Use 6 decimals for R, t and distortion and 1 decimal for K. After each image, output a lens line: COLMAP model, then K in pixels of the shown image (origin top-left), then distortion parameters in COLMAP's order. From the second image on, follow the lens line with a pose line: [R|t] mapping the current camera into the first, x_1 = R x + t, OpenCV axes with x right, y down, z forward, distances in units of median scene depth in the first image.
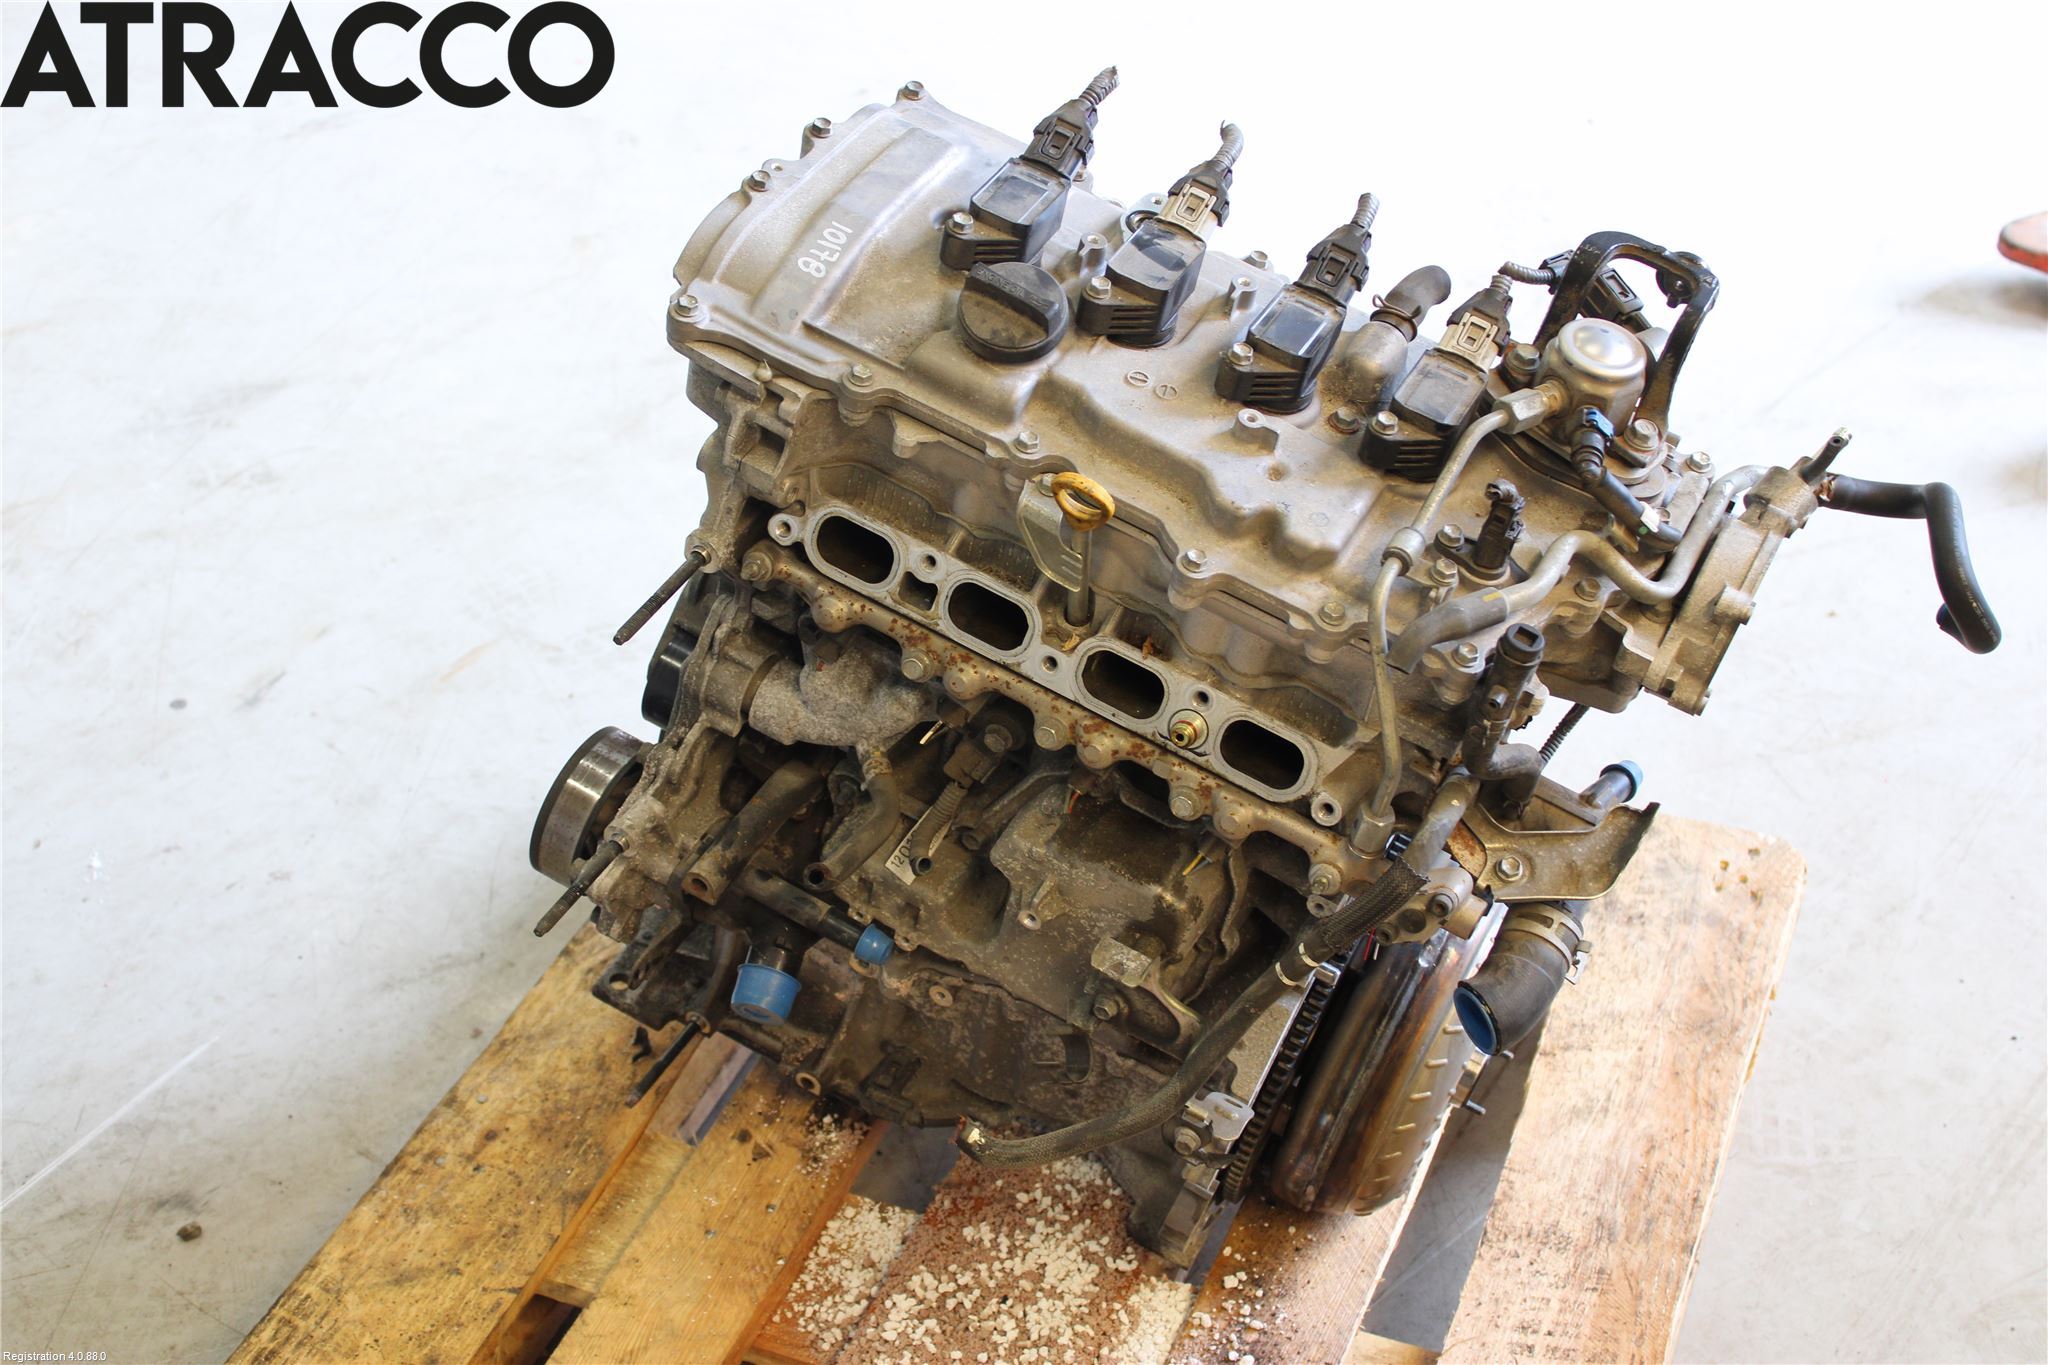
lens RADIAL K [[2883.2, 0, 1024.0], [0, 2883.2, 682.5], [0, 0, 1]] dist [0.002606, 0.007996]
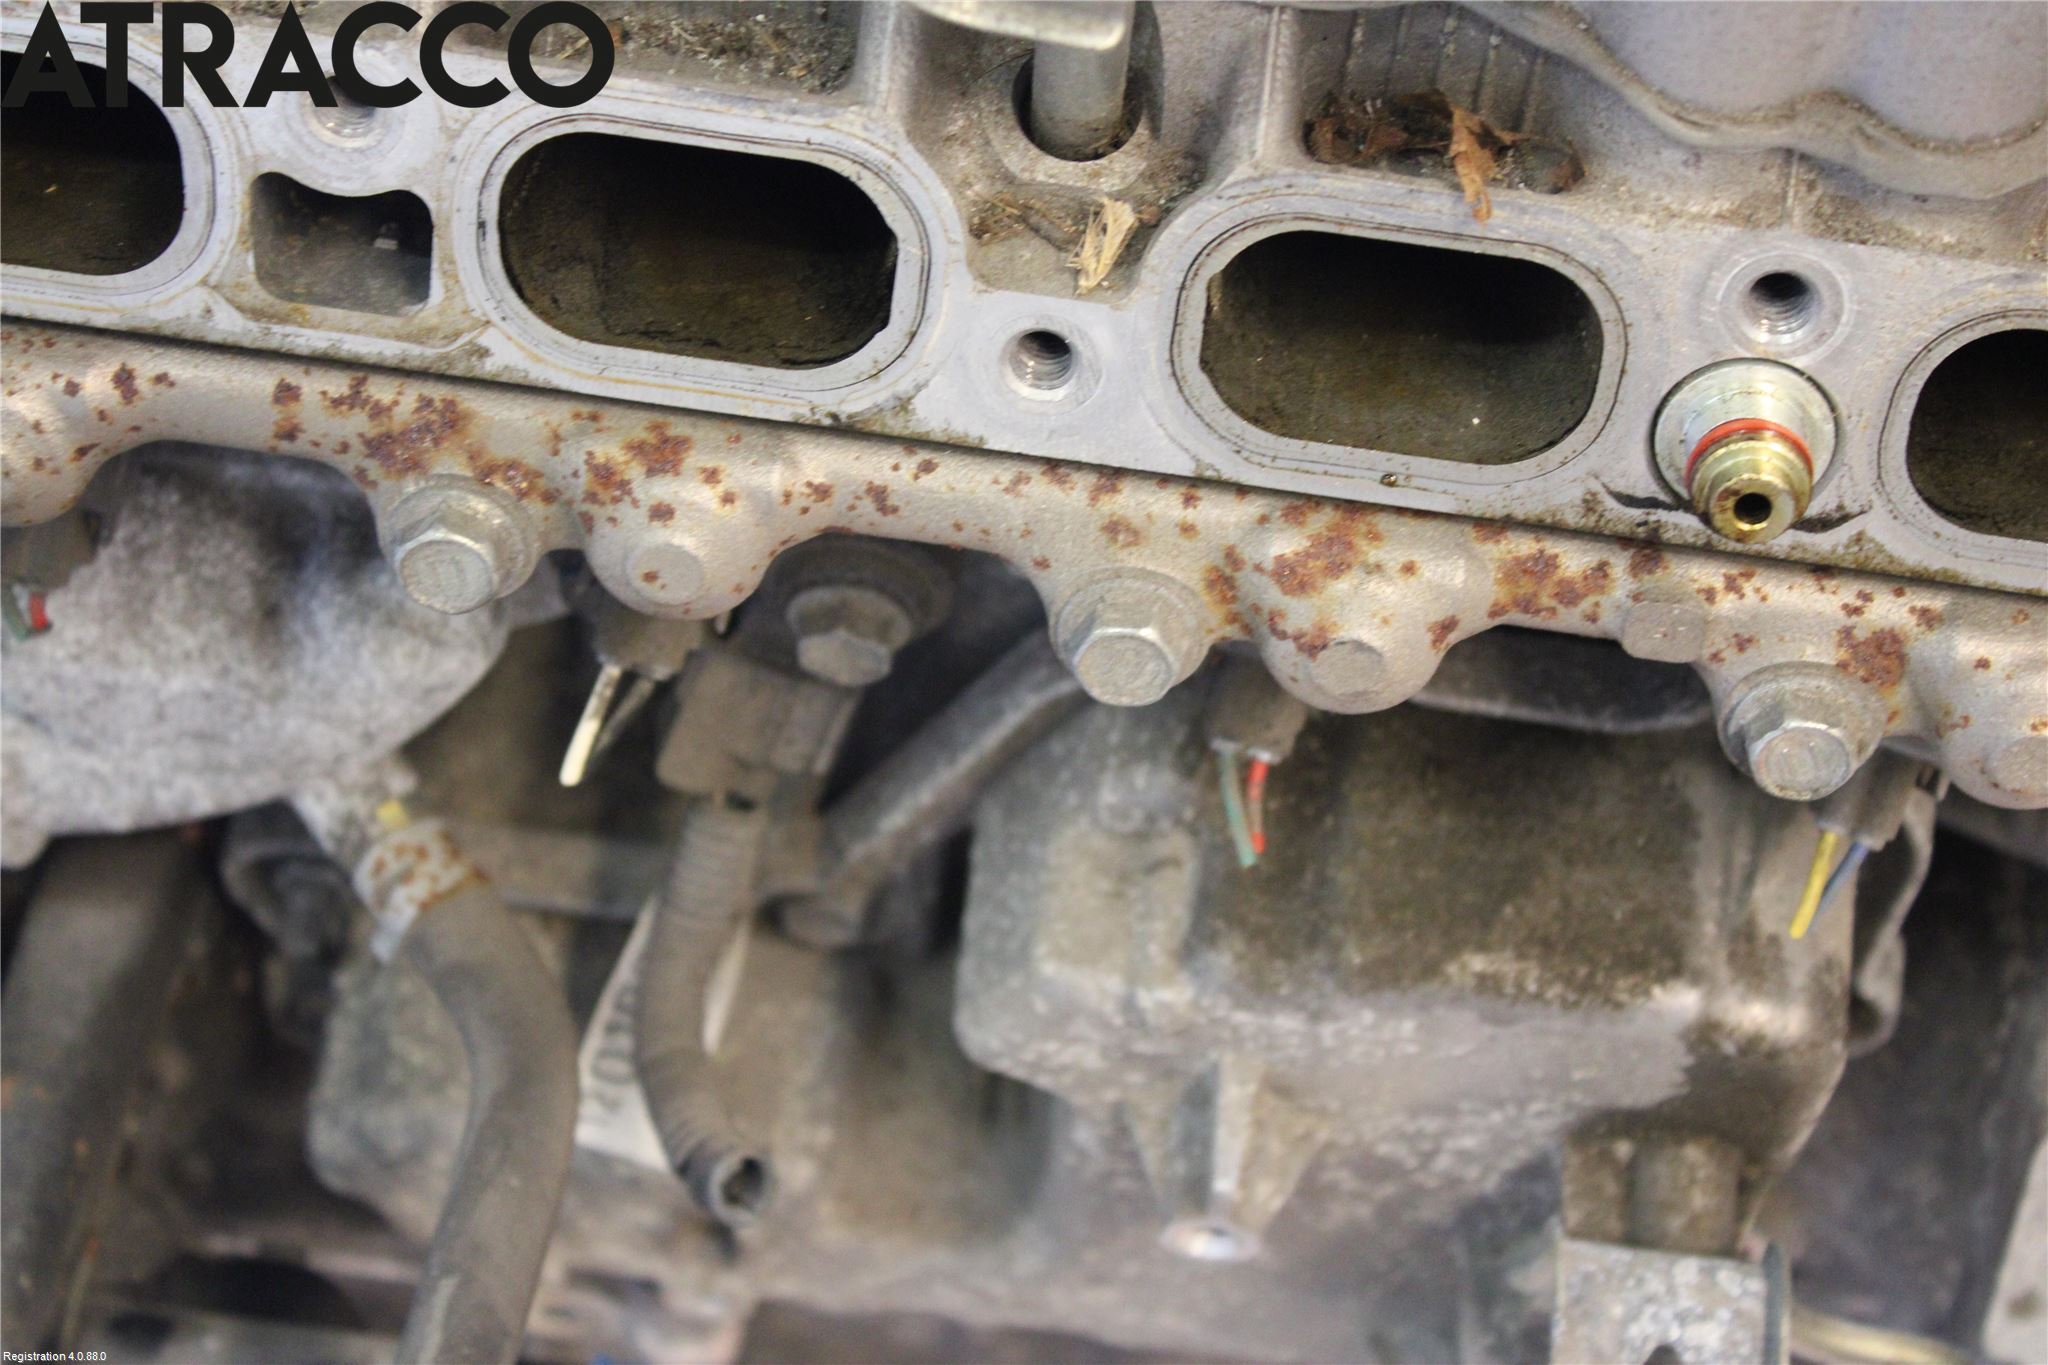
lens RADIAL K [[4033.7, 0, 1024.0], [0, 4033.7, 682.5], [0, 0, 1]] dist [0.008024, -0.001794]
pose [[0.929369, -0.358734, 0.087082, -0.027654], [0.322432, 0.903705, 0.281702, -0.070792], [-0.179752, -0.233727, 0.955542, 0.698544]]
